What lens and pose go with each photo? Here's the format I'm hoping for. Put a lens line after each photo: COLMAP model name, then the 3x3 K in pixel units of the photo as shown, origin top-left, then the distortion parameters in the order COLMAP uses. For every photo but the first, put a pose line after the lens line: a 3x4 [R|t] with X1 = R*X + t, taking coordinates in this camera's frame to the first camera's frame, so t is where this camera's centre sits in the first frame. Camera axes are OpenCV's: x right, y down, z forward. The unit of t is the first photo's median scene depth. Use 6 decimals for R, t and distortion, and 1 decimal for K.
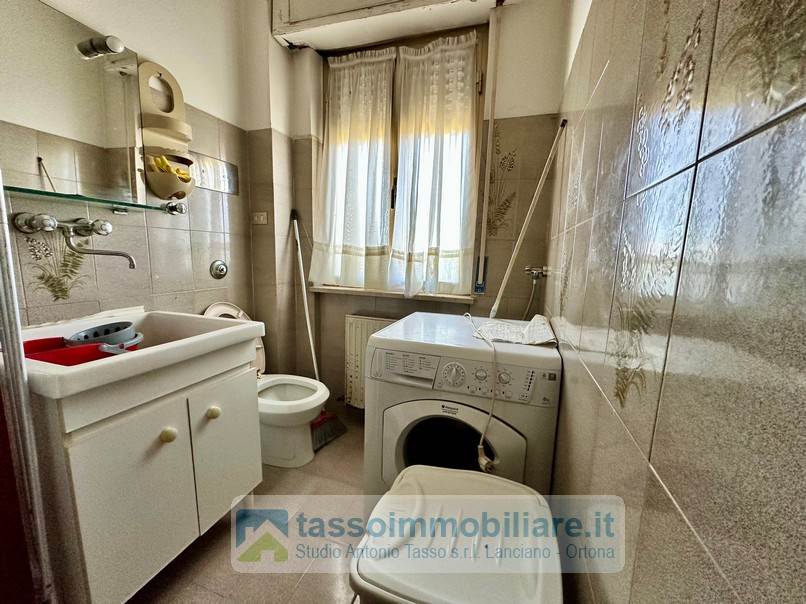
lens RADIAL K [[321.9, 0, 402.5], [0, 321.9, 302.2], [0, 0, 1]] dist [-0.001305, -0.000284]
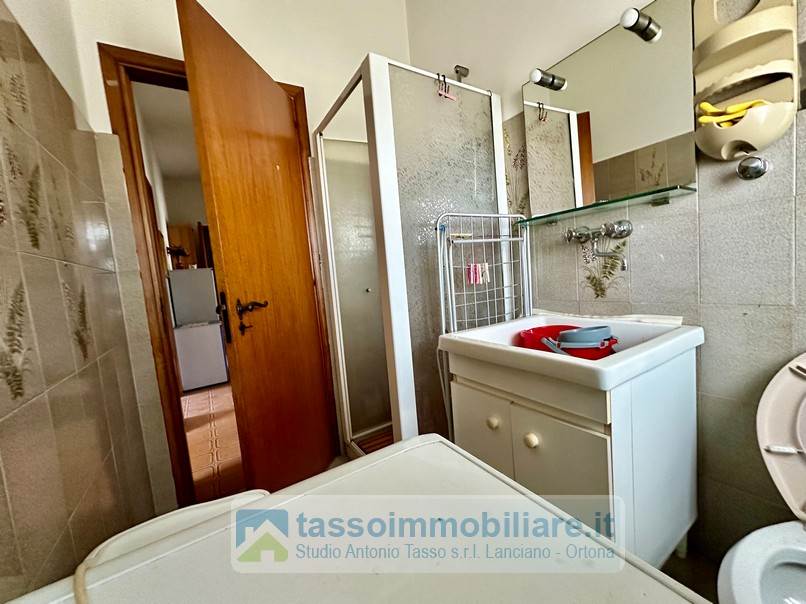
lens RADIAL K [[321.9, 0, 402.9], [0, 321.9, 302.5], [0, 0, 1]] dist [-0.001305, -0.000284]
pose [[-0.623285, 0.123813, -0.772131, 0.257185], [-0.021838, 0.984245, 0.175455, -0.177348], [0.781690, 0.126220, -0.610761, 1.161965]]
